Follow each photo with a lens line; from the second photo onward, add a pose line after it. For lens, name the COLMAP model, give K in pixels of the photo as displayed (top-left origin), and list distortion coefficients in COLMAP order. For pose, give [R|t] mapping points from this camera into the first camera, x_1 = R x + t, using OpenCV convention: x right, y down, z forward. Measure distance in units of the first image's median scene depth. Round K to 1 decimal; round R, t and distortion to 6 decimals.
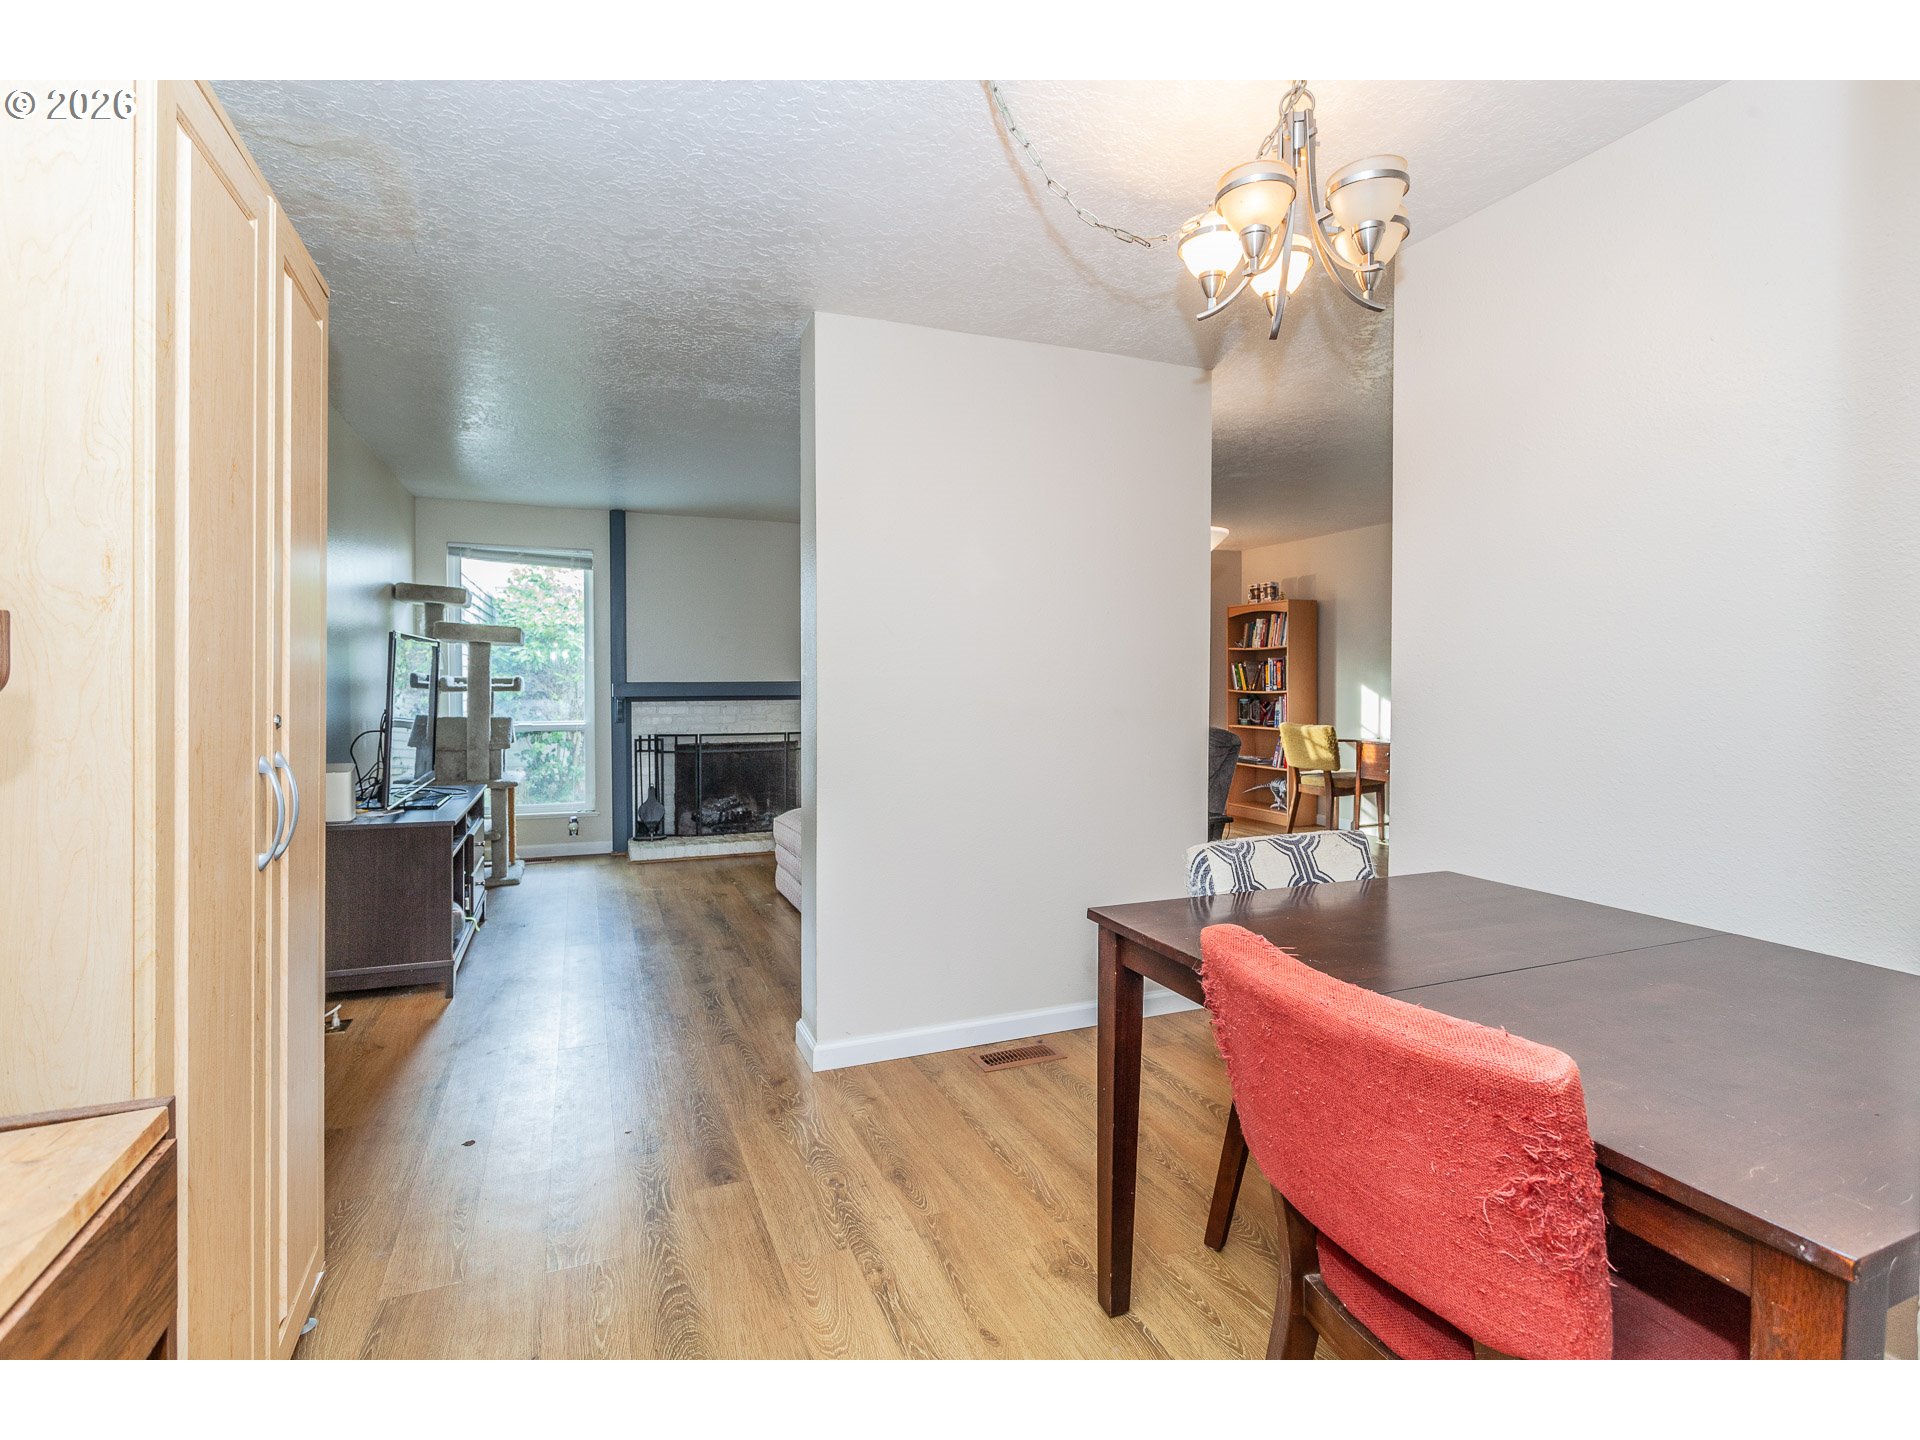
lens RADIAL K [[910.6, 0, 961.1], [0, 910.6, 701.2], [0, 0, 1]] dist [-0.001308, -0.000591]
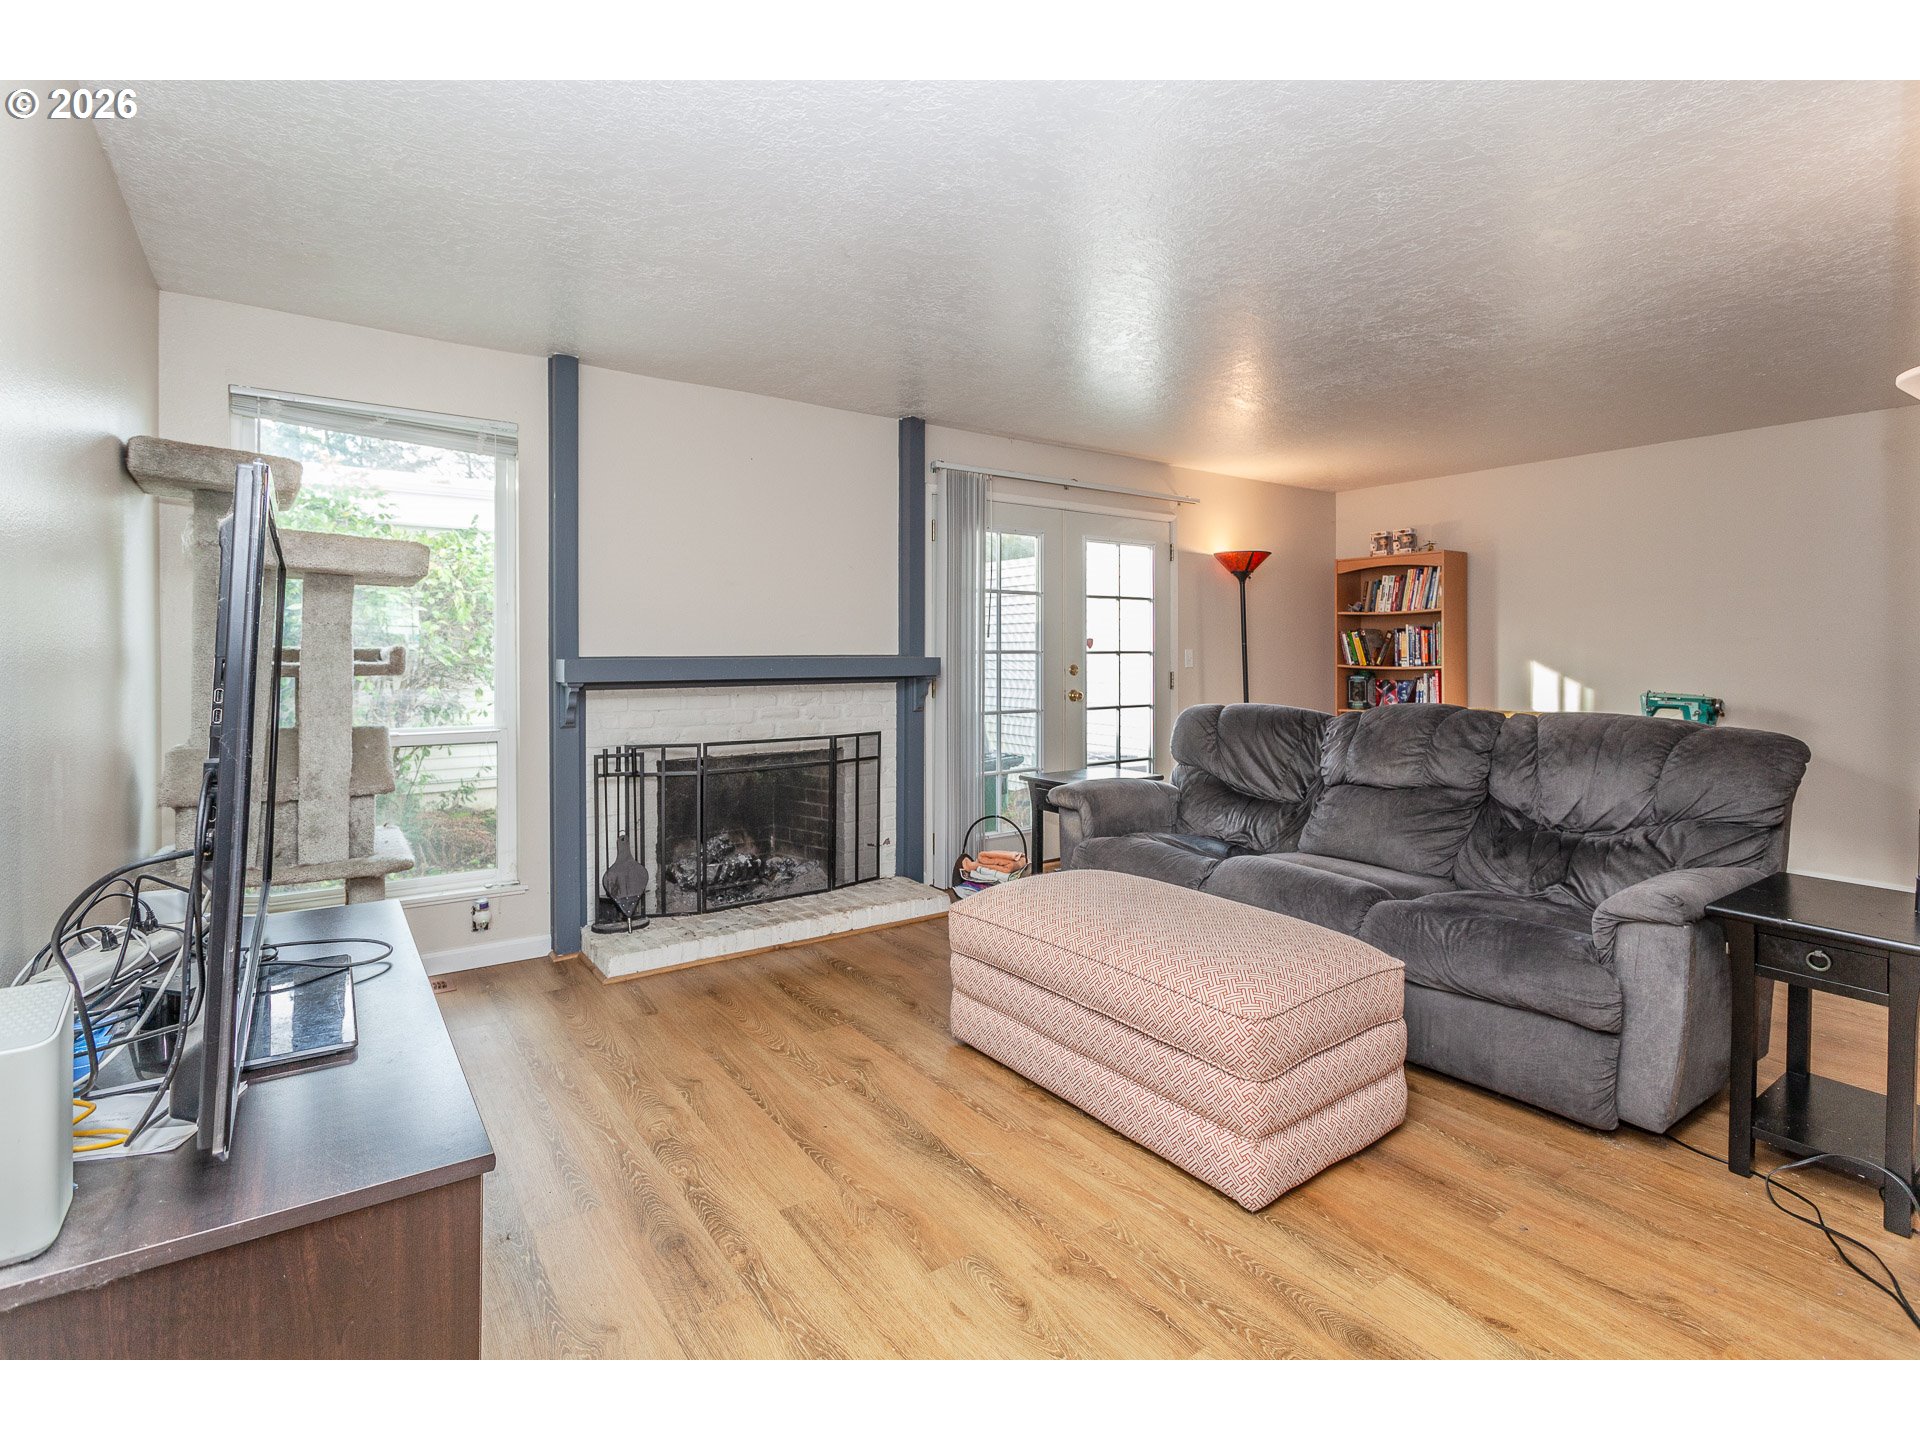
lens RADIAL K [[910.6, 0, 956.4], [0, 910.6, 668.6], [0, 0, 1]] dist [-0.001308, -0.000591]
pose [[0.973084, -0.004837, 0.230401, -0.259092], [0.005875, 0.999975, -0.003819, -0.009756], [-0.230377, 0.005070, 0.973088, 0.372123]]
